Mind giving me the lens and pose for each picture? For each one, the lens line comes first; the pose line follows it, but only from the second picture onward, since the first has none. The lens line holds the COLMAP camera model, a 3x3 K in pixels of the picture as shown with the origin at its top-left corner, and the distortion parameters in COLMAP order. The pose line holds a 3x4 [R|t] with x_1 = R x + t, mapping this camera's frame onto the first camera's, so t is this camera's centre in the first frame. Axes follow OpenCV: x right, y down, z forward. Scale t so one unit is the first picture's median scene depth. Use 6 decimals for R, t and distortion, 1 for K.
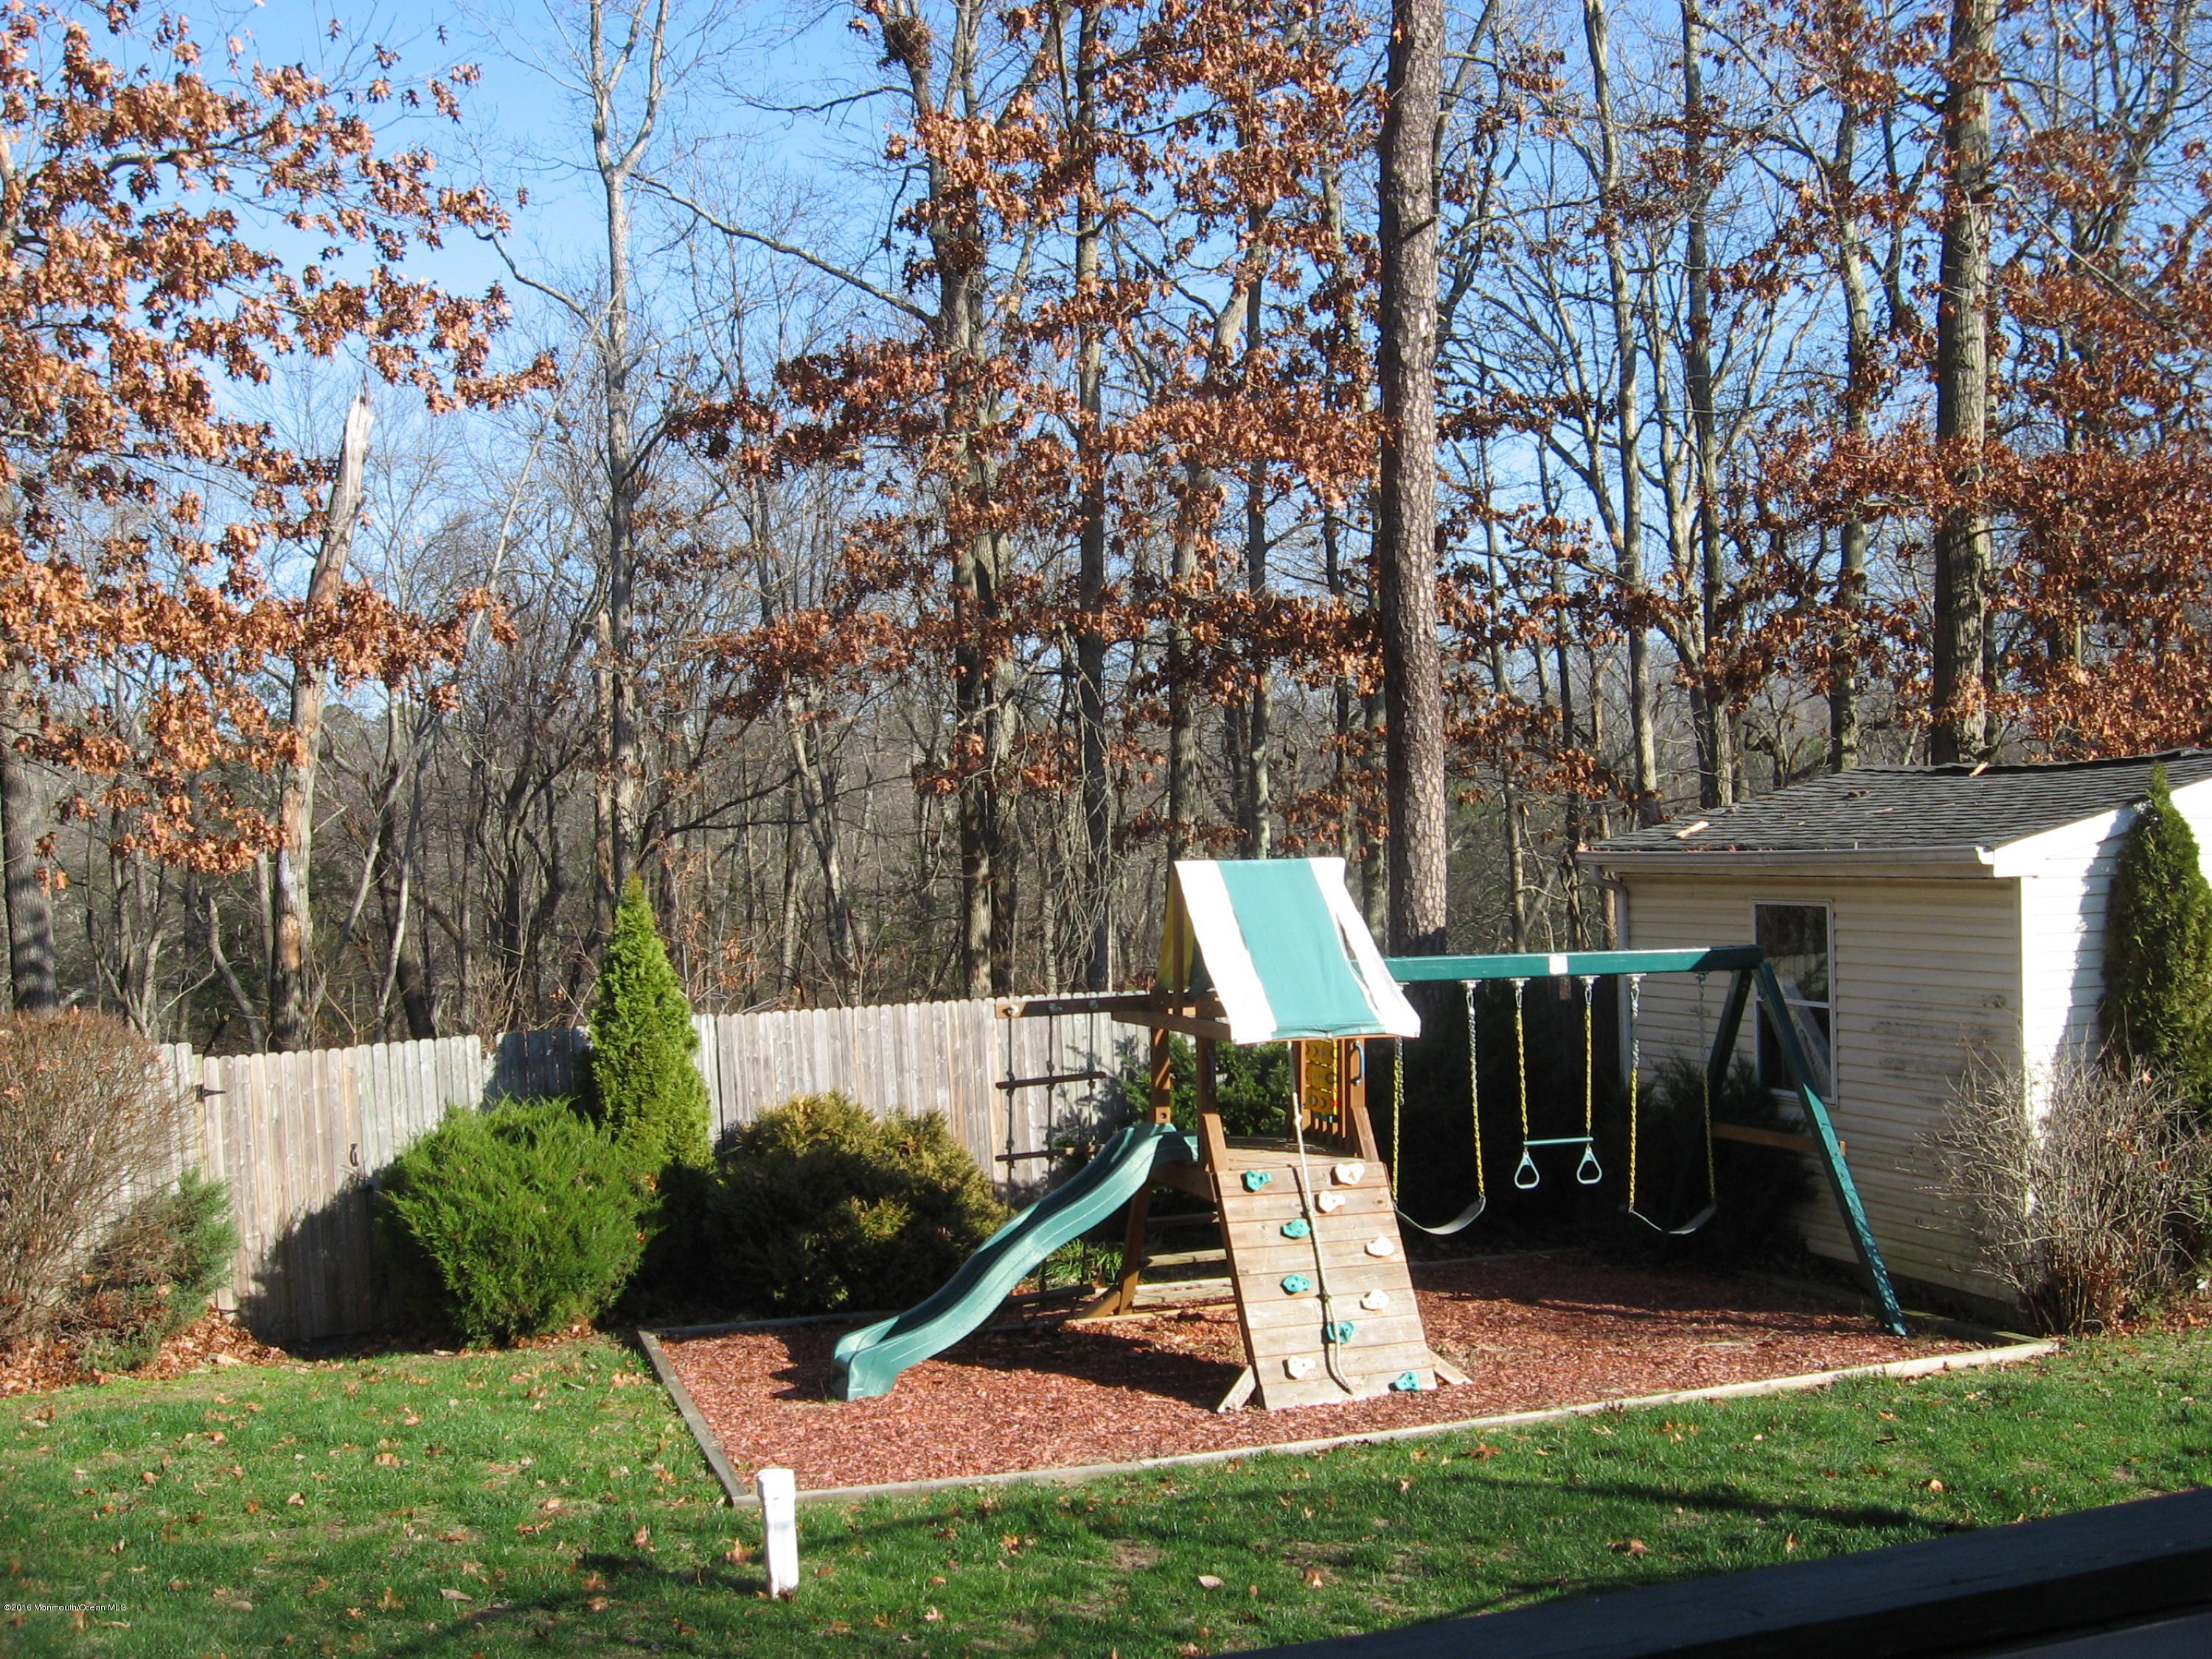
lens RADIAL K [[2302.5, 0, 1145.9], [0, 2302.5, 834.3], [0, 0, 1]] dist [-0.129010, 0.012846]
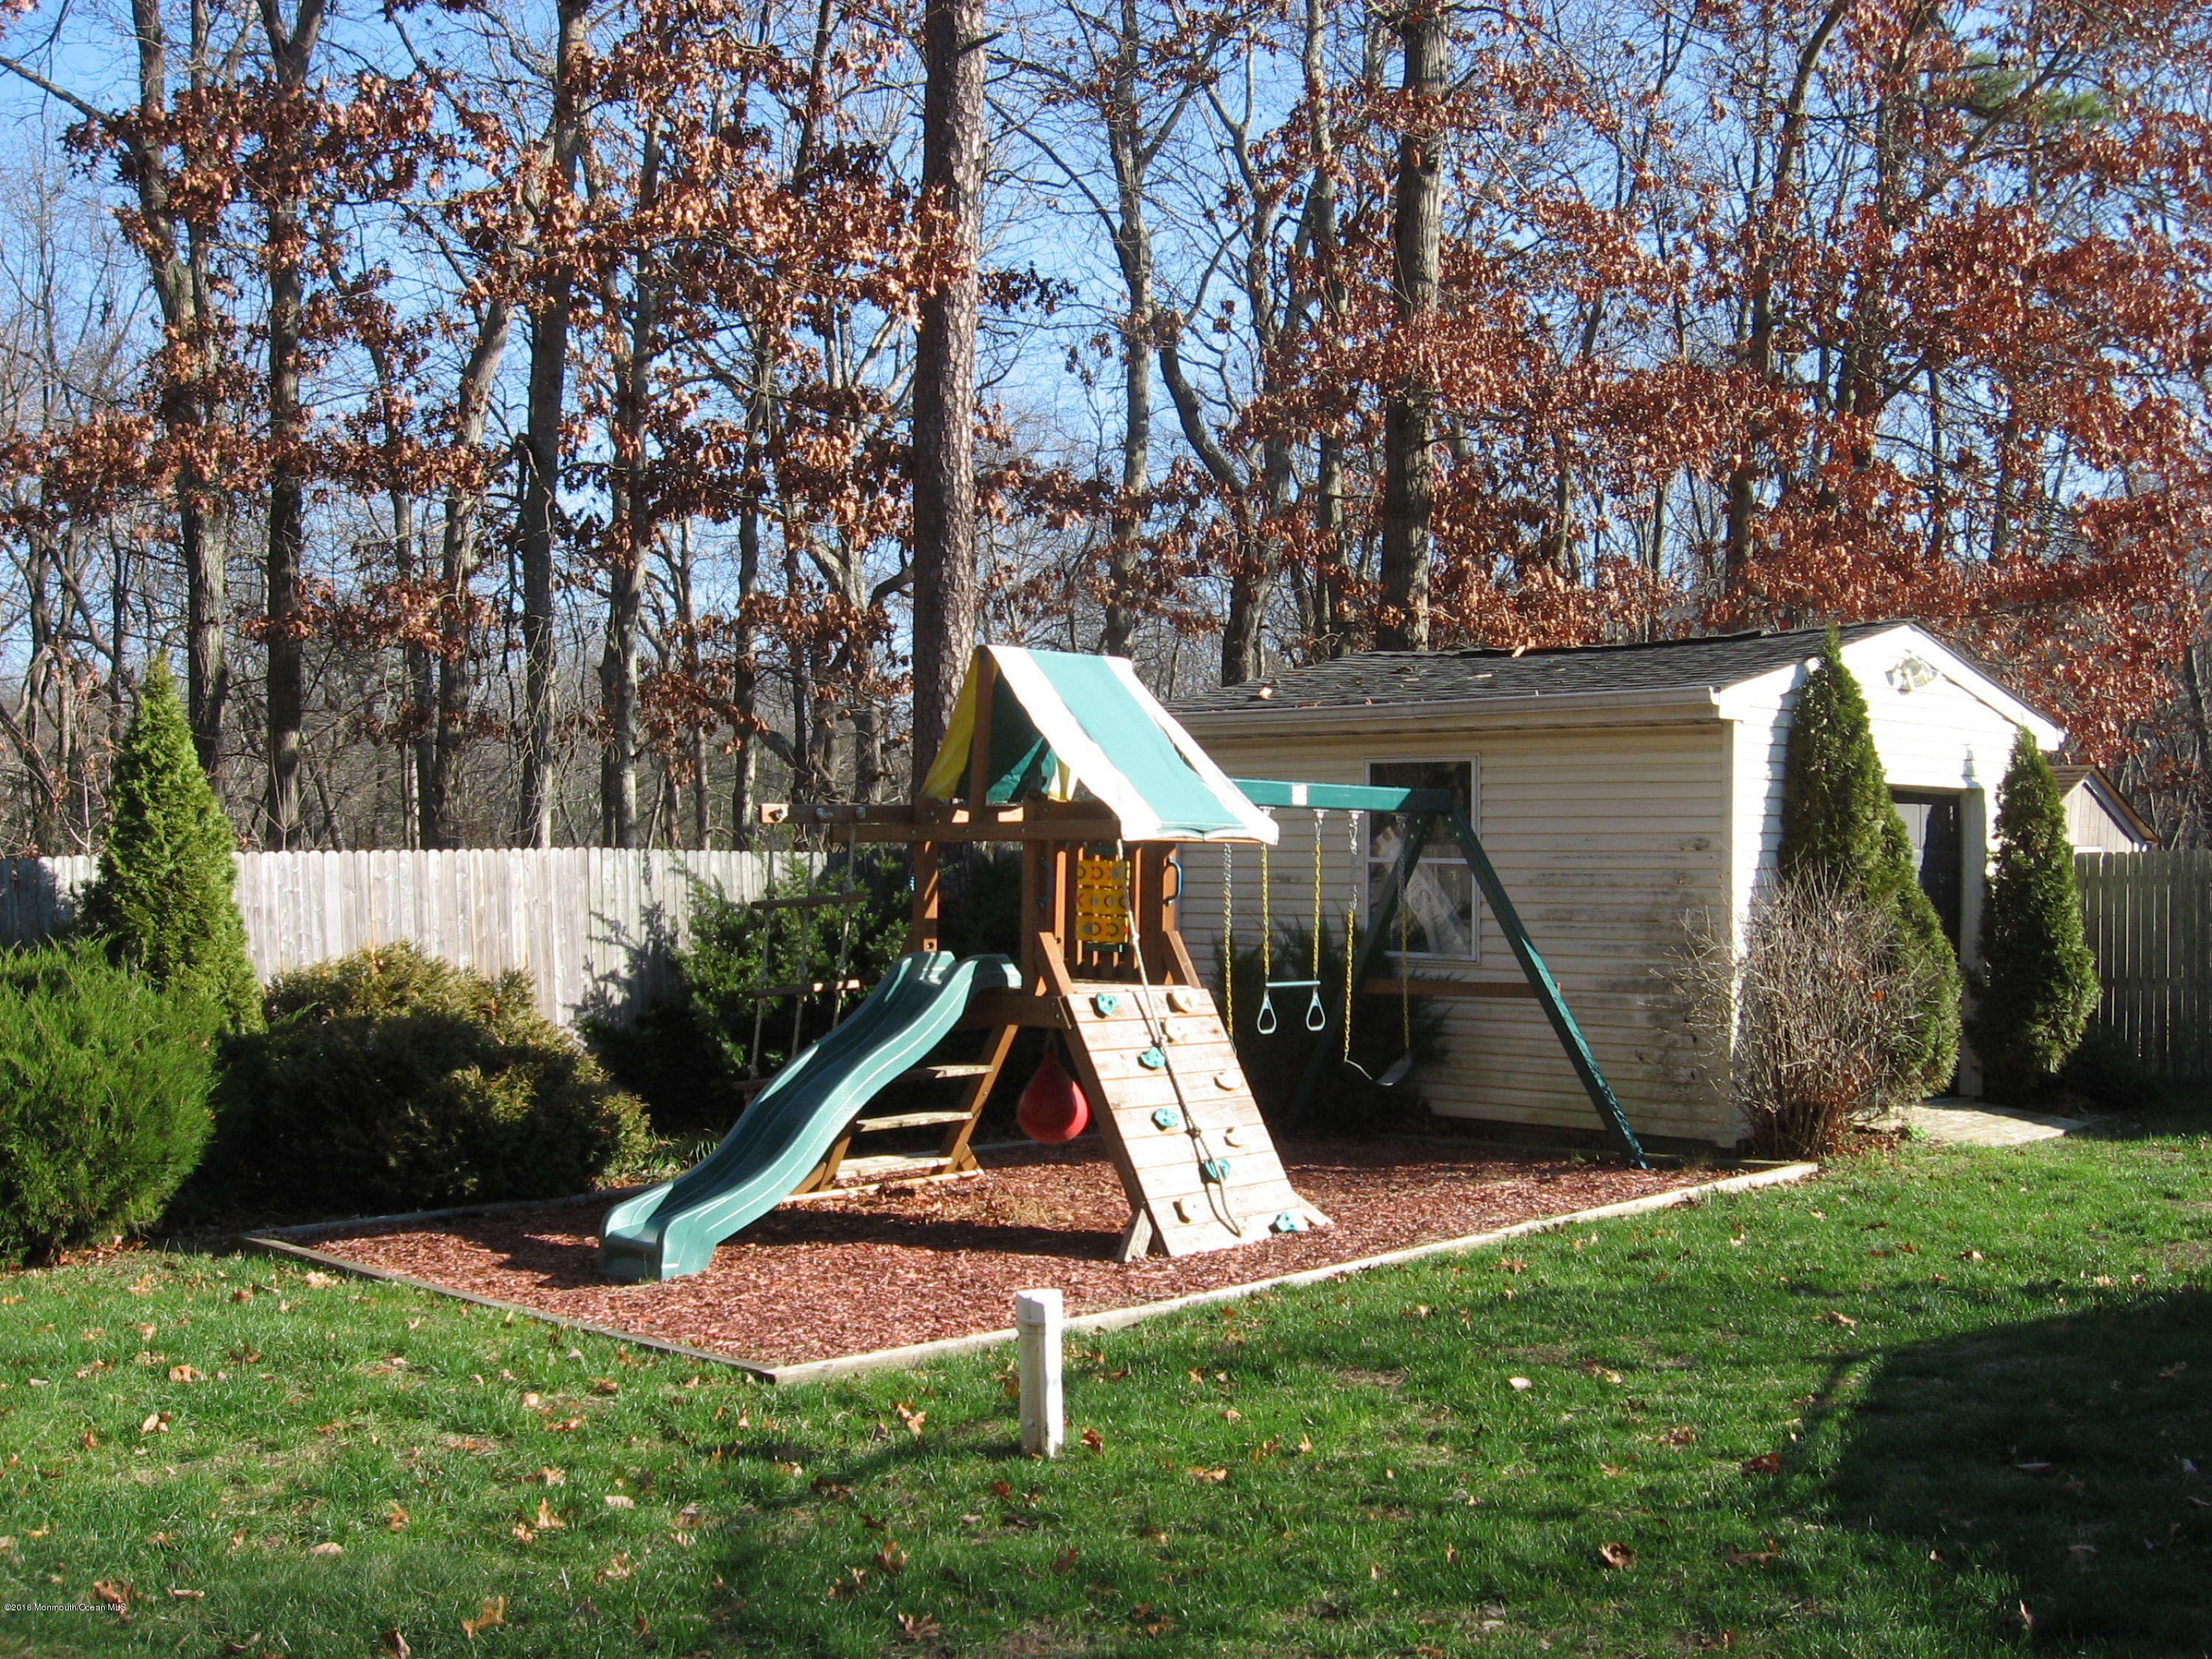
lens RADIAL K [[2302.5, 0, 1145.9], [0, 2302.5, 834.3], [0, 0, 1]] dist [-0.129010, 0.012846]
pose [[0.883719, 0.032311, 0.466901, -0.334445], [-0.029309, 0.999477, -0.013693, 0.093274], [-0.467099, -0.001584, 0.884204, 0.209010]]
